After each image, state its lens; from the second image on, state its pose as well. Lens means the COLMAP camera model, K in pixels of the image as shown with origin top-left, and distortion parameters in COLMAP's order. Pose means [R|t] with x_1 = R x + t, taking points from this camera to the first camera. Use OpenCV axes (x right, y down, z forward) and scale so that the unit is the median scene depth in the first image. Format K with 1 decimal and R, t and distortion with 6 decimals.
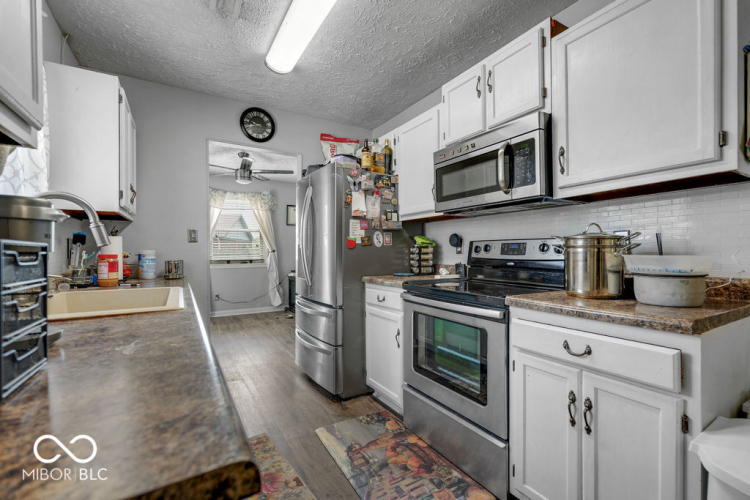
lens RADIAL K [[333.2, 0, 376.1], [0, 333.2, 250.4], [0, 0, 1]] dist [-0.001393, 0.000182]
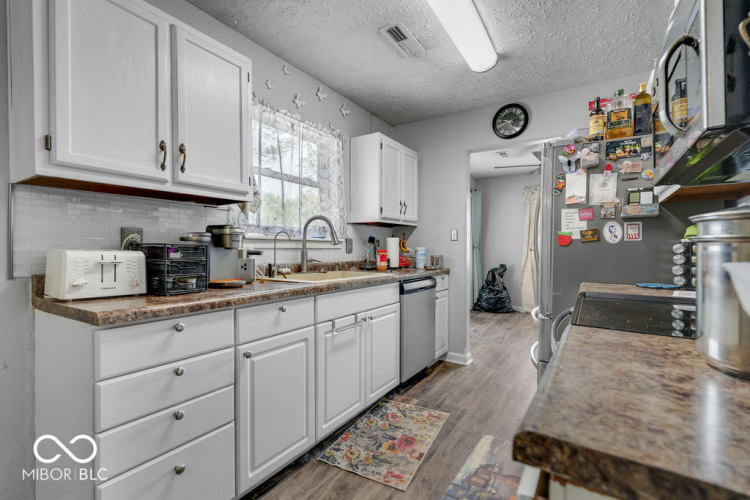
lens RADIAL K [[333.2, 0, 375.3], [0, 333.2, 251.0], [0, 0, 1]] dist [-0.001393, 0.000182]
pose [[0.441004, 0.012166, -0.897423, 0.432884], [-0.003099, 0.999923, 0.012033, -0.000925], [0.897500, -0.002526, 0.441008, 0.238749]]
